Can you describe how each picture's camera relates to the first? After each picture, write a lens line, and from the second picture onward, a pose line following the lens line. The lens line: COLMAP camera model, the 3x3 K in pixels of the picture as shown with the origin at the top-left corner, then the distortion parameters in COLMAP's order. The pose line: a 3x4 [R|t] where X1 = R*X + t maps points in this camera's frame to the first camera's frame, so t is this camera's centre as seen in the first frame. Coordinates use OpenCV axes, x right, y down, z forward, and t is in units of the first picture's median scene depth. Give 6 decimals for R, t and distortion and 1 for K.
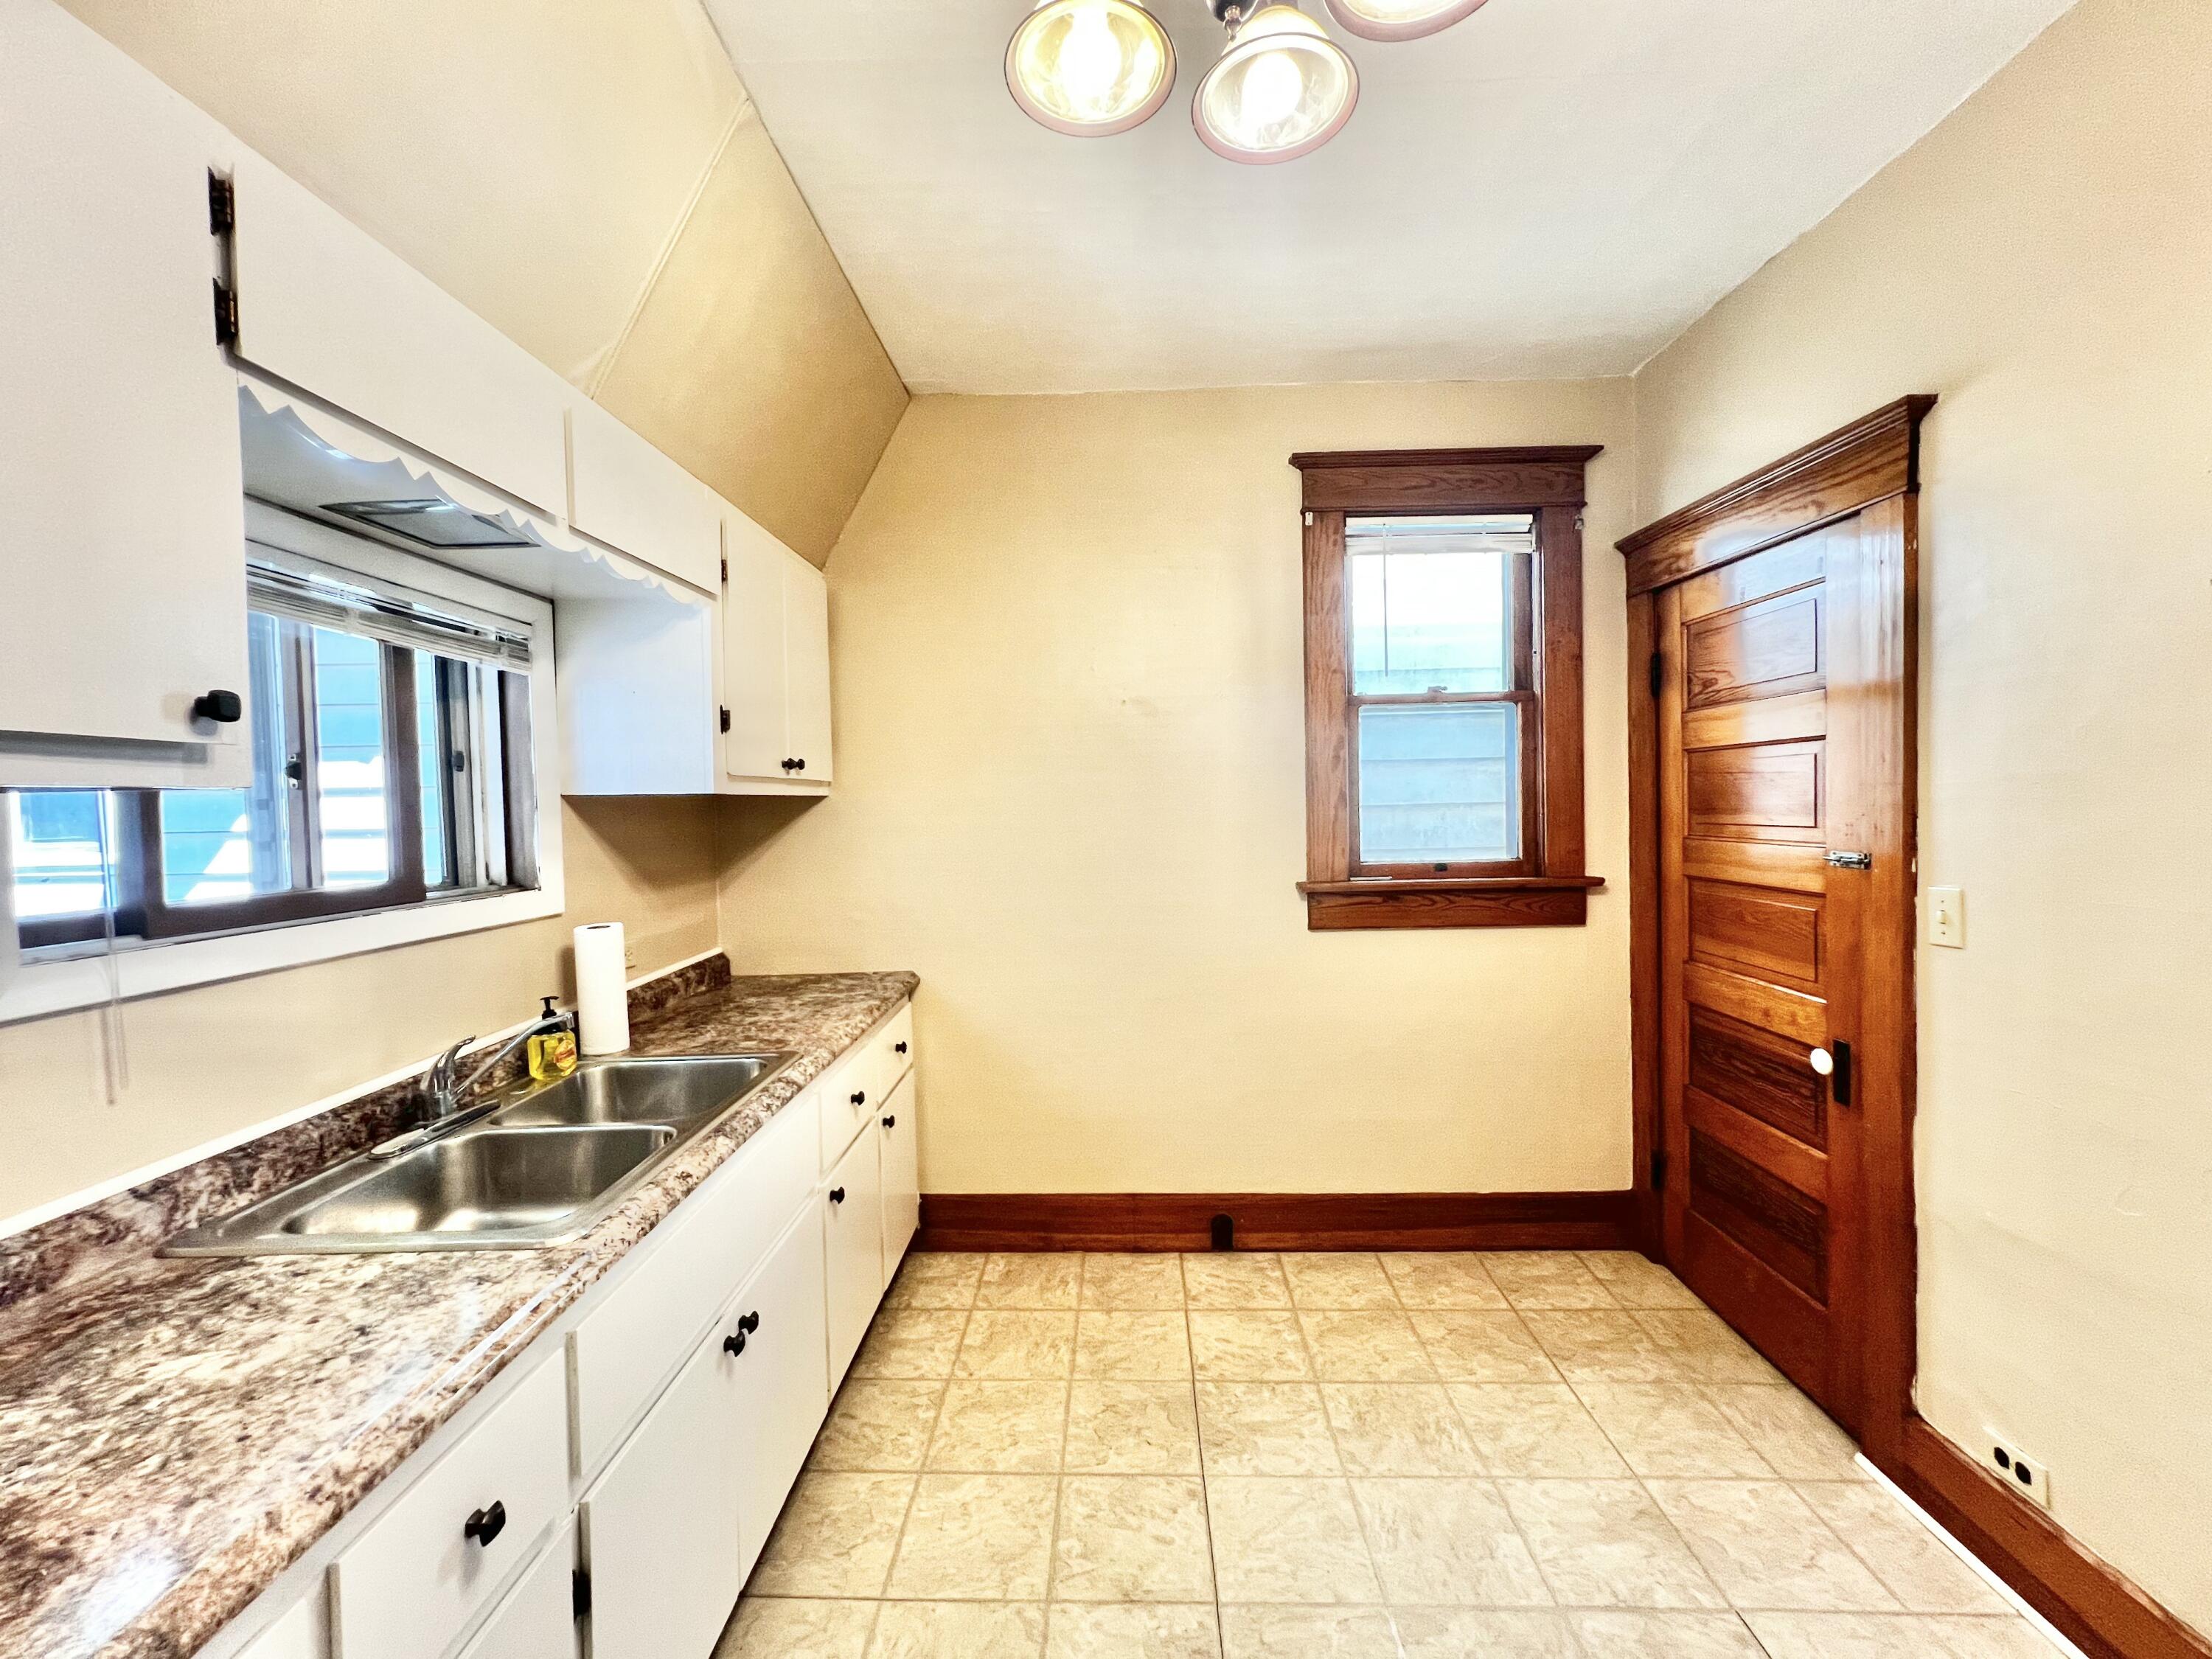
lens RADIAL K [[888.6, 0, 1102.4], [0, 888.6, 822.9], [0, 0, 1]] dist [-0.008786, 0.002556]
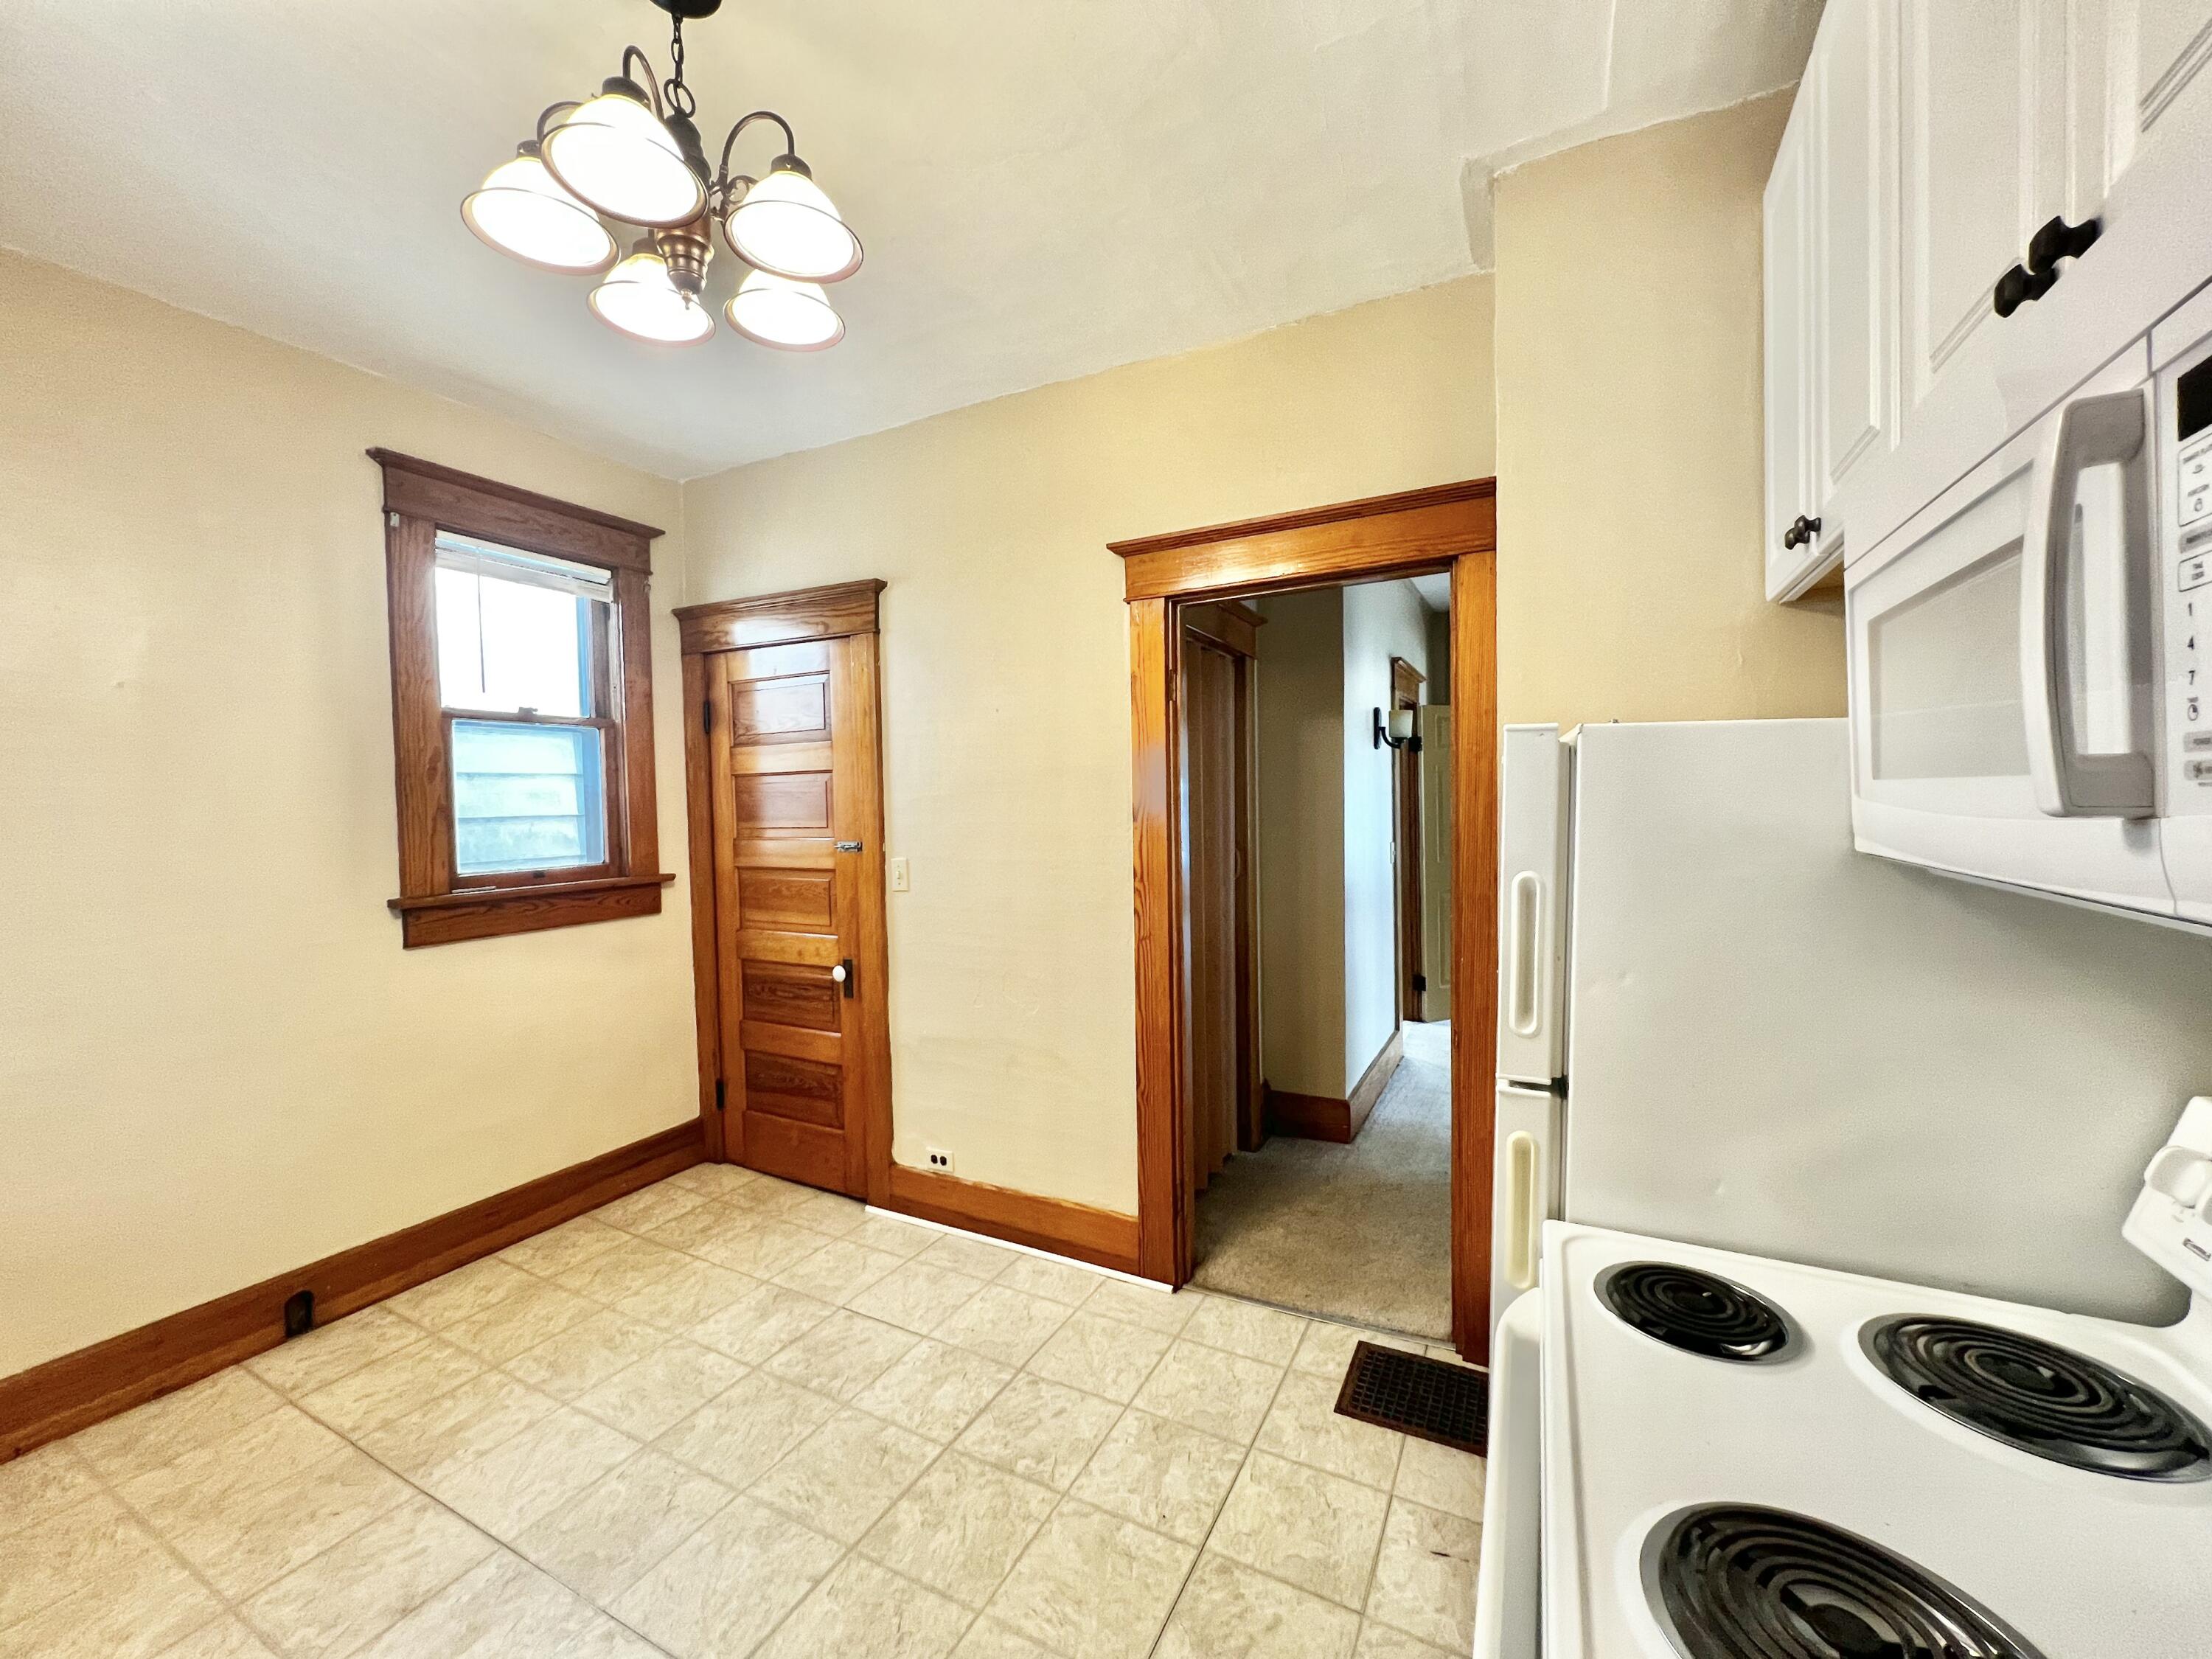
lens RADIAL K [[888.6, 0, 1102.4], [0, 888.6, 822.9], [0, 0, 1]] dist [-0.008786, 0.002556]
pose [[0.432021, -0.013432, 0.901764, -0.349102], [0.032610, 0.999468, -0.000736, 0.011619], [-0.901274, 0.029724, 0.432229, -0.107595]]
